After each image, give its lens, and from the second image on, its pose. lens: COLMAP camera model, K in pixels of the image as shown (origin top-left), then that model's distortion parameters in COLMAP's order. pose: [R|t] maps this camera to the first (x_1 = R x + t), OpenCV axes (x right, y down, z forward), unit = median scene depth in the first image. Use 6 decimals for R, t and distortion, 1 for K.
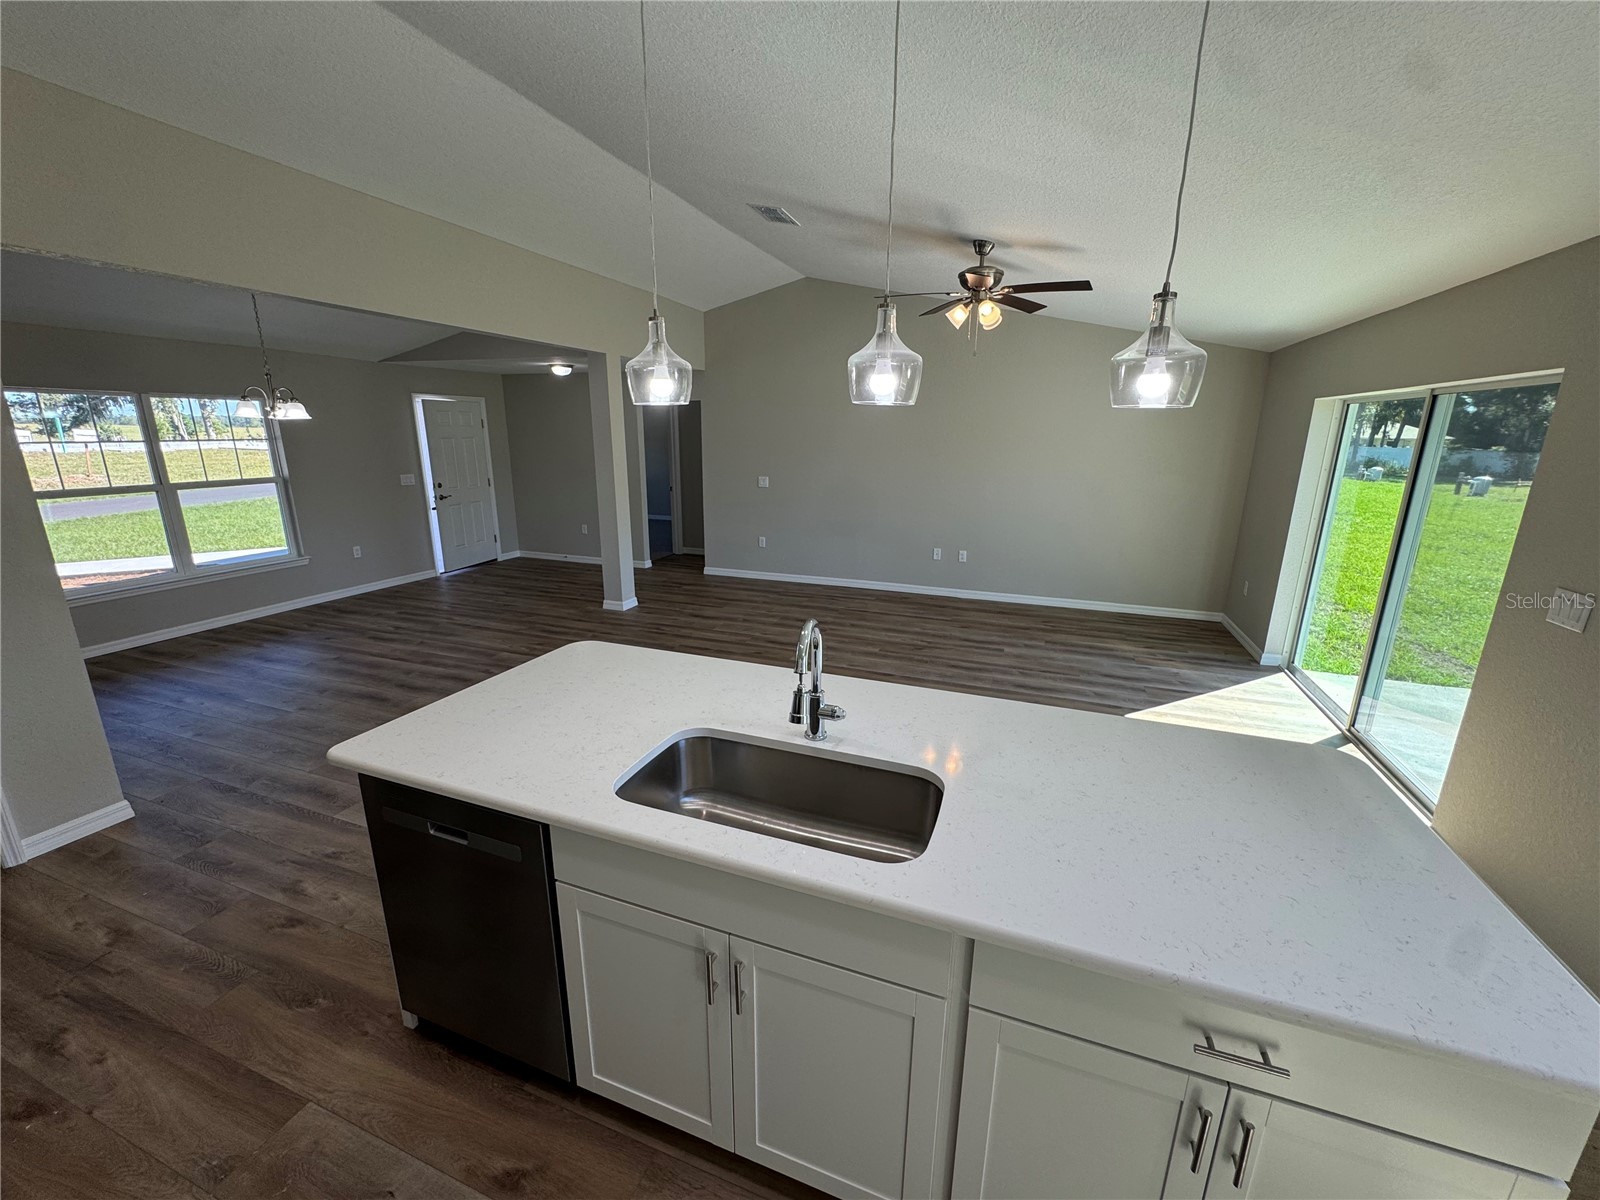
lens RADIAL K [[639.2, 0, 802.3], [0, 639.2, 598.6], [0, 0, 1]] dist [-0.001632, 0.000327]
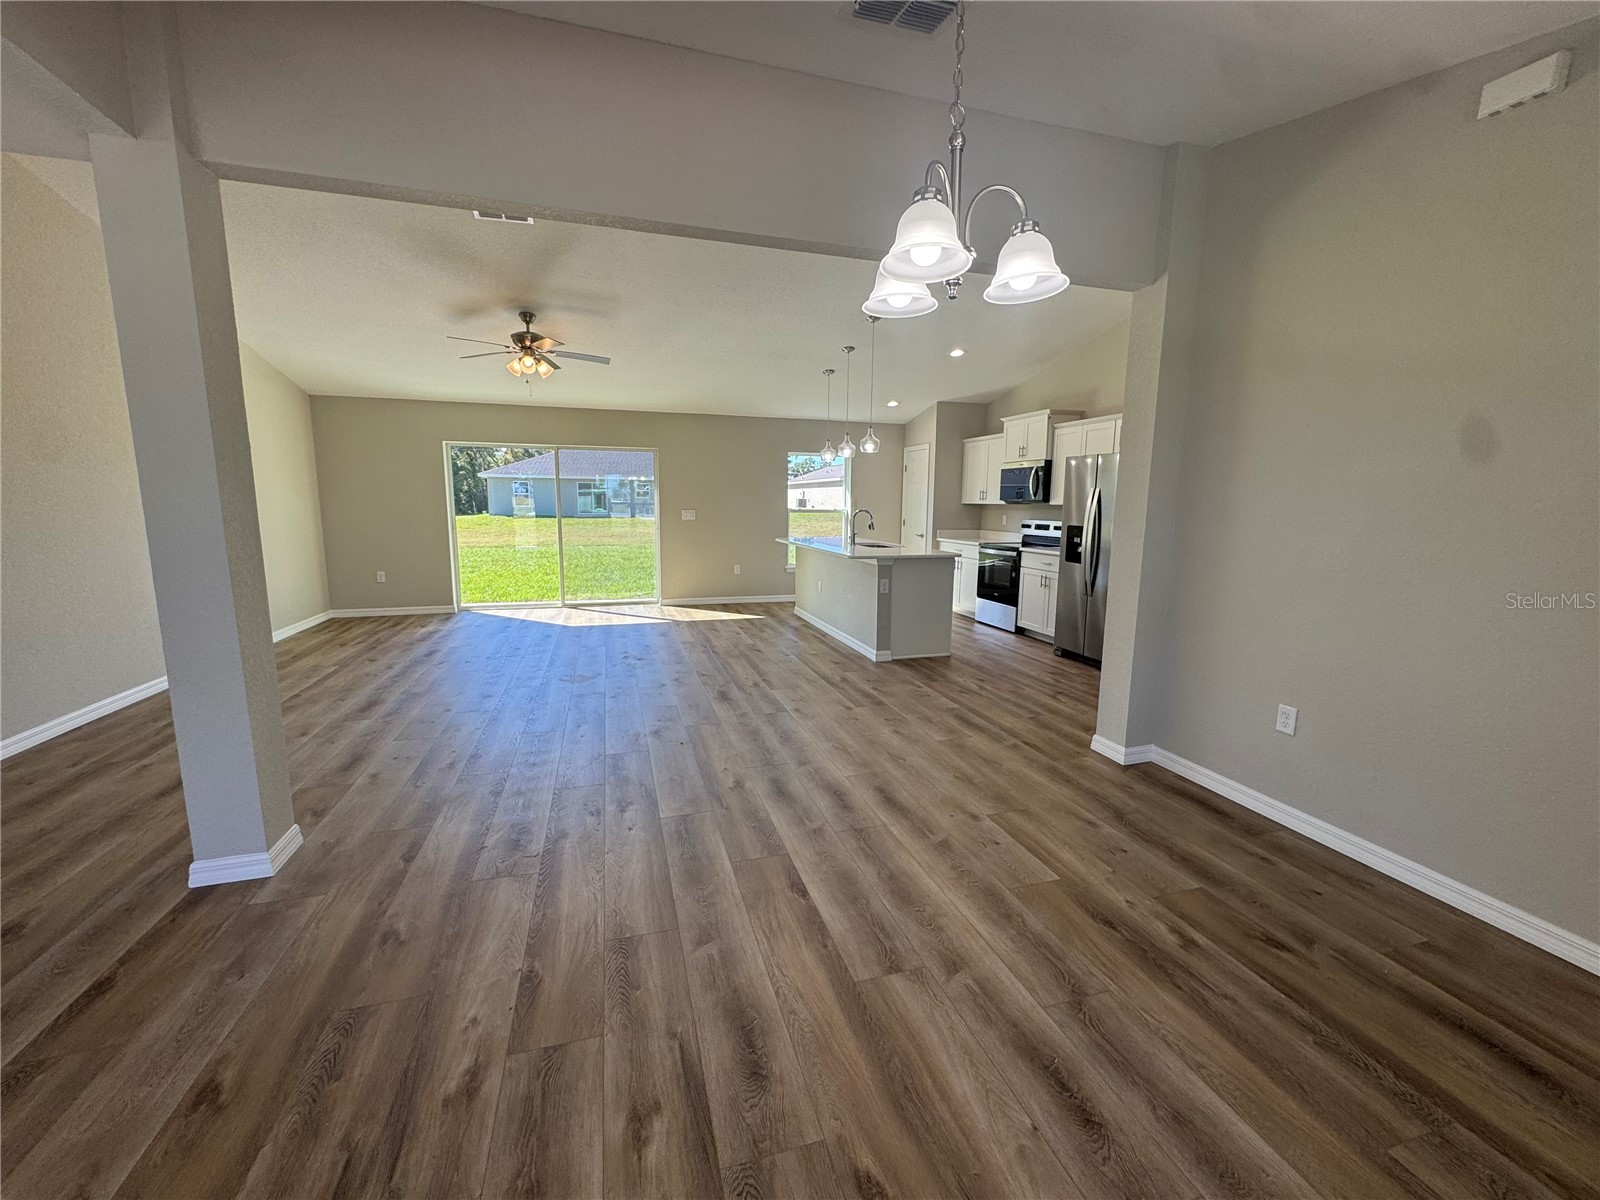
lens RADIAL K [[639.2, 0, 802.3], [0, 639.2, 598.6], [0, 0, 1]] dist [-0.001632, 0.000327]
pose [[-0.604750, -0.132550, 0.785307, -0.933944], [0.188814, 0.934078, 0.303063, -0.226992], [-0.773709, 0.331555, -0.539857, 1.137534]]
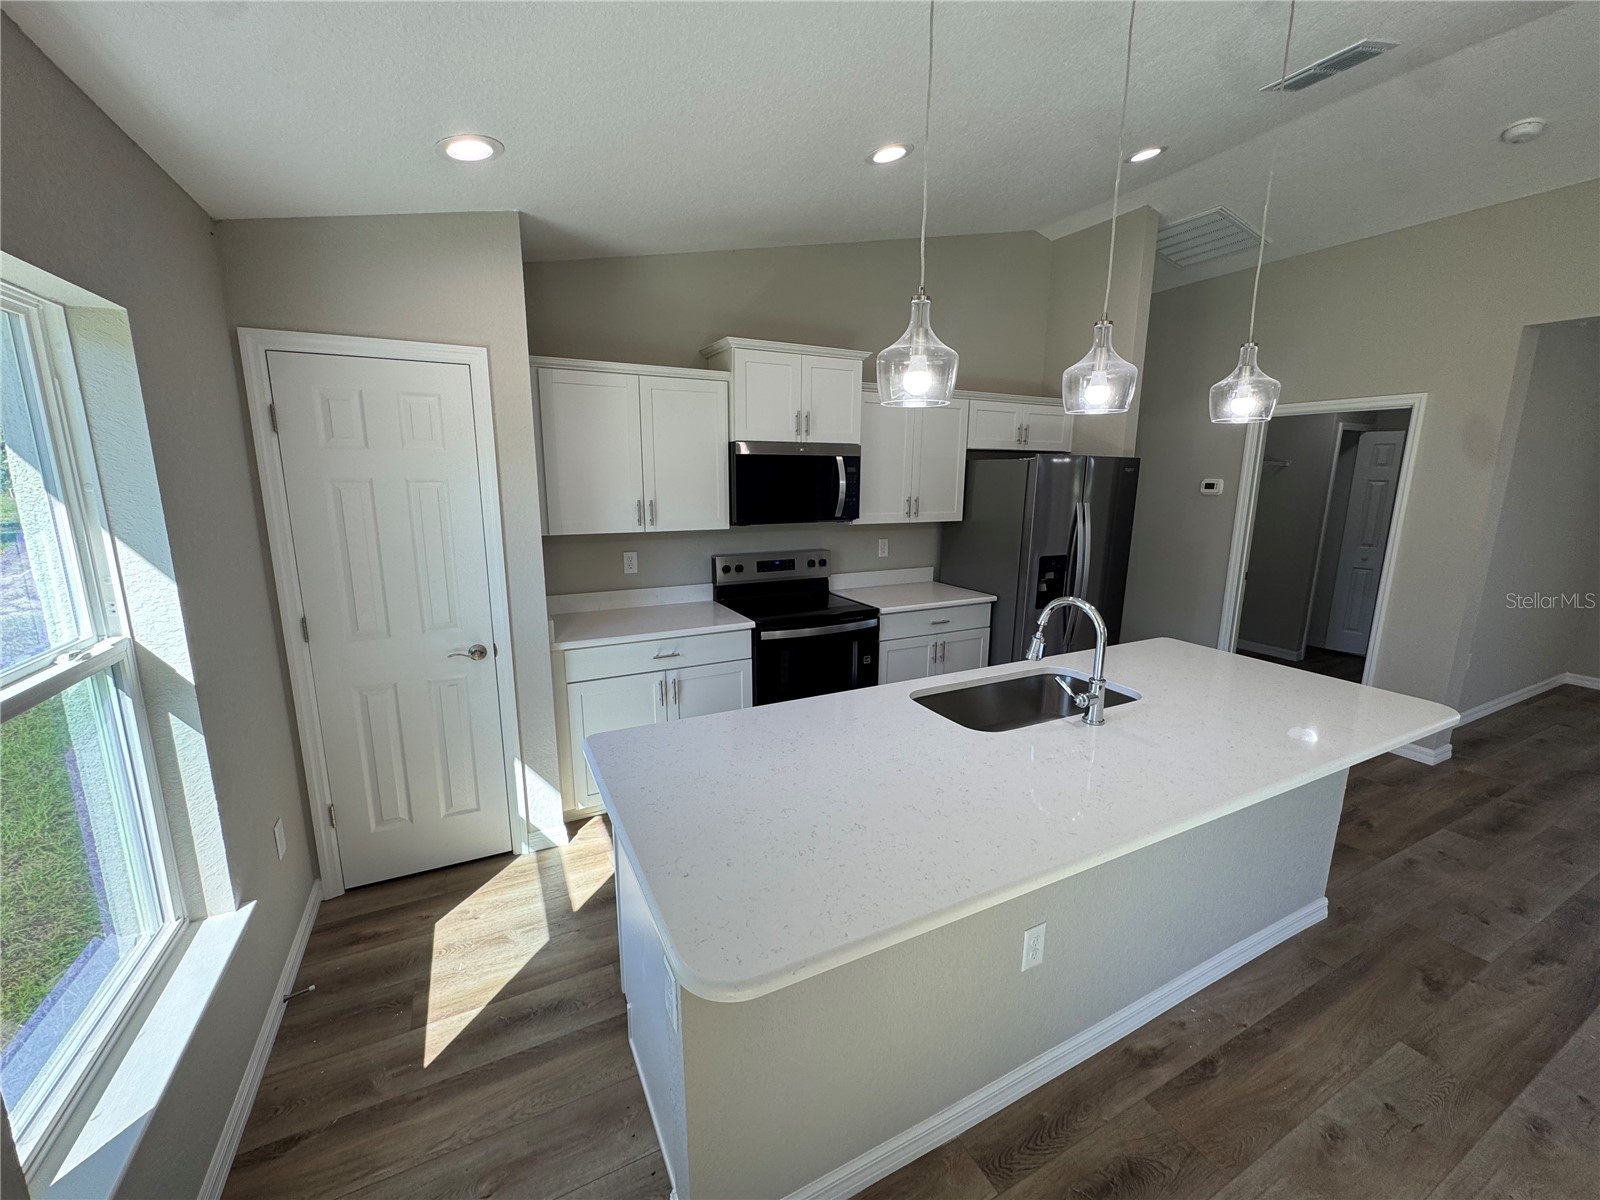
lens RADIAL K [[639.2, 0, 802.3], [0, 639.2, 598.6], [0, 0, 1]] dist [-0.001632, 0.000327]
pose [[-0.675412, 0.131626, -0.725599, 0.381161], [-0.198847, 0.914990, 0.351075, -0.088929], [0.710126, 0.381403, -0.591822, 0.421773]]
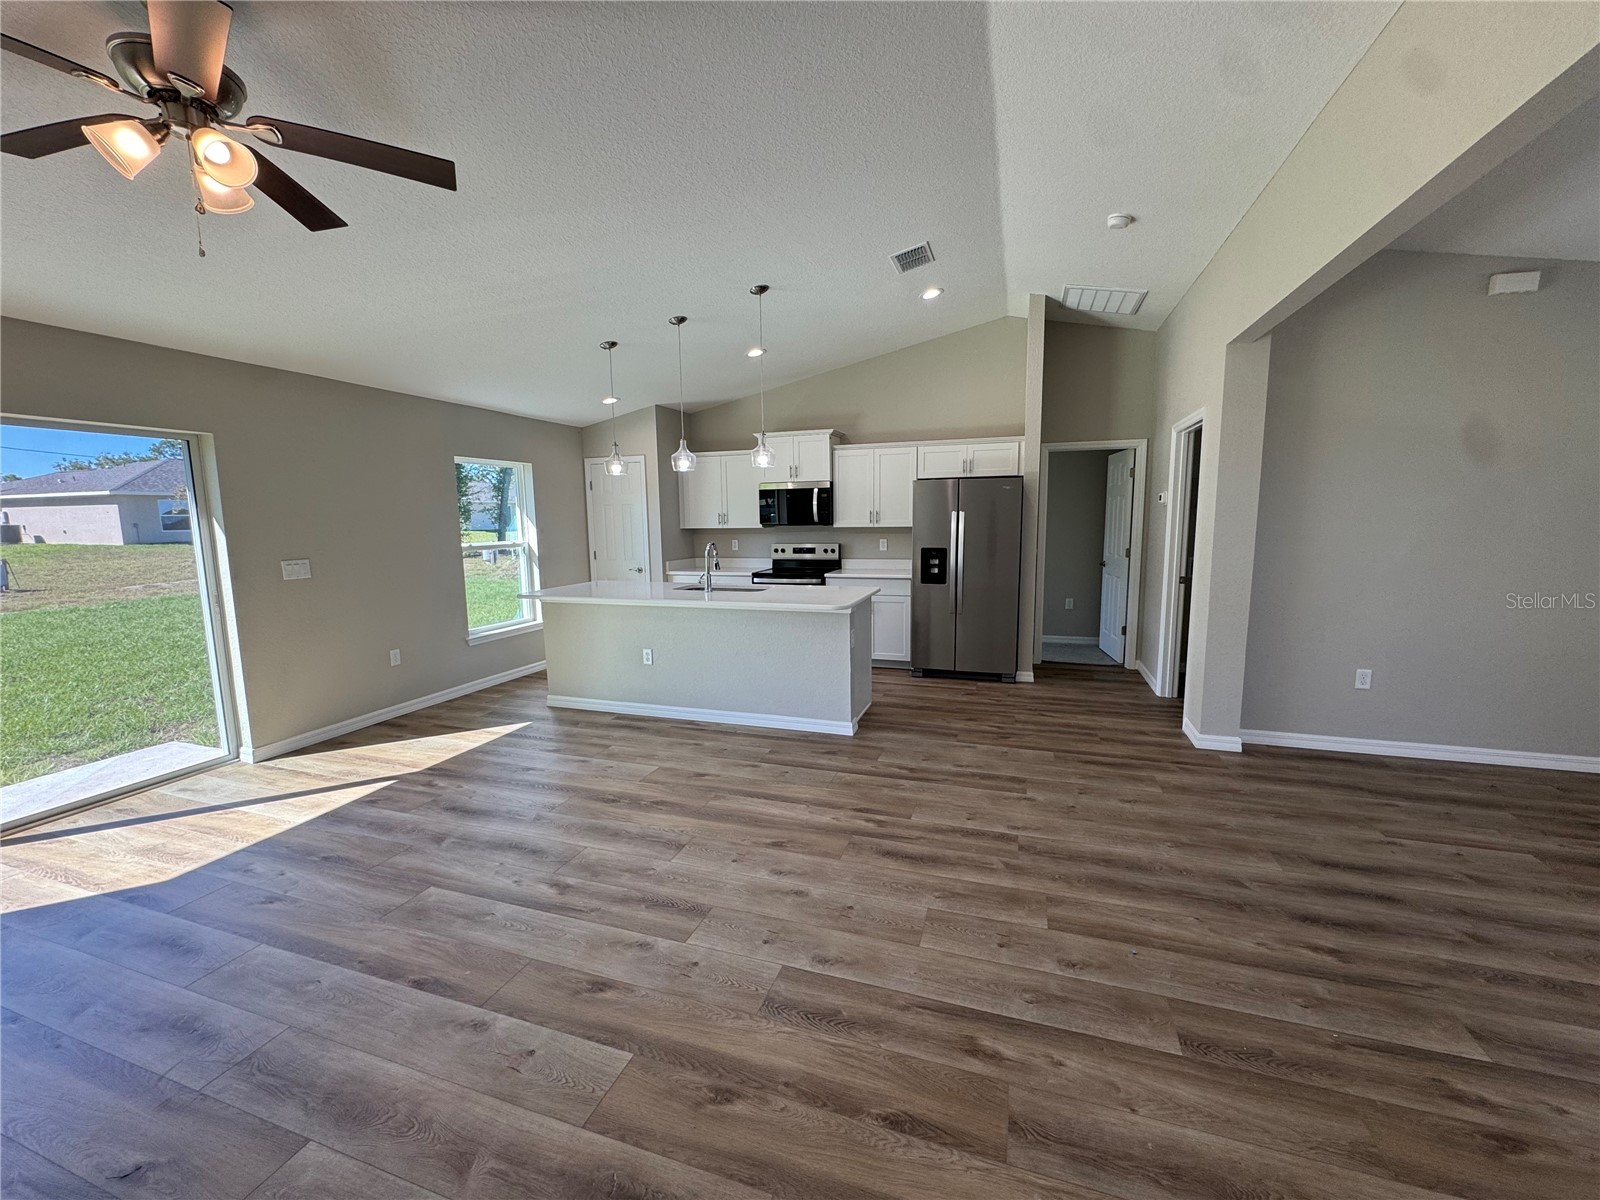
lens RADIAL K [[639.2, 0, 802.3], [0, 639.2, 598.6], [0, 0, 1]] dist [-0.001632, 0.000327]
pose [[-0.999539, 0.011091, -0.028247, -0.102362], [-0.000381, 0.926161, 0.377128, -0.263014], [0.030344, 0.376965, -0.925730, 1.205576]]
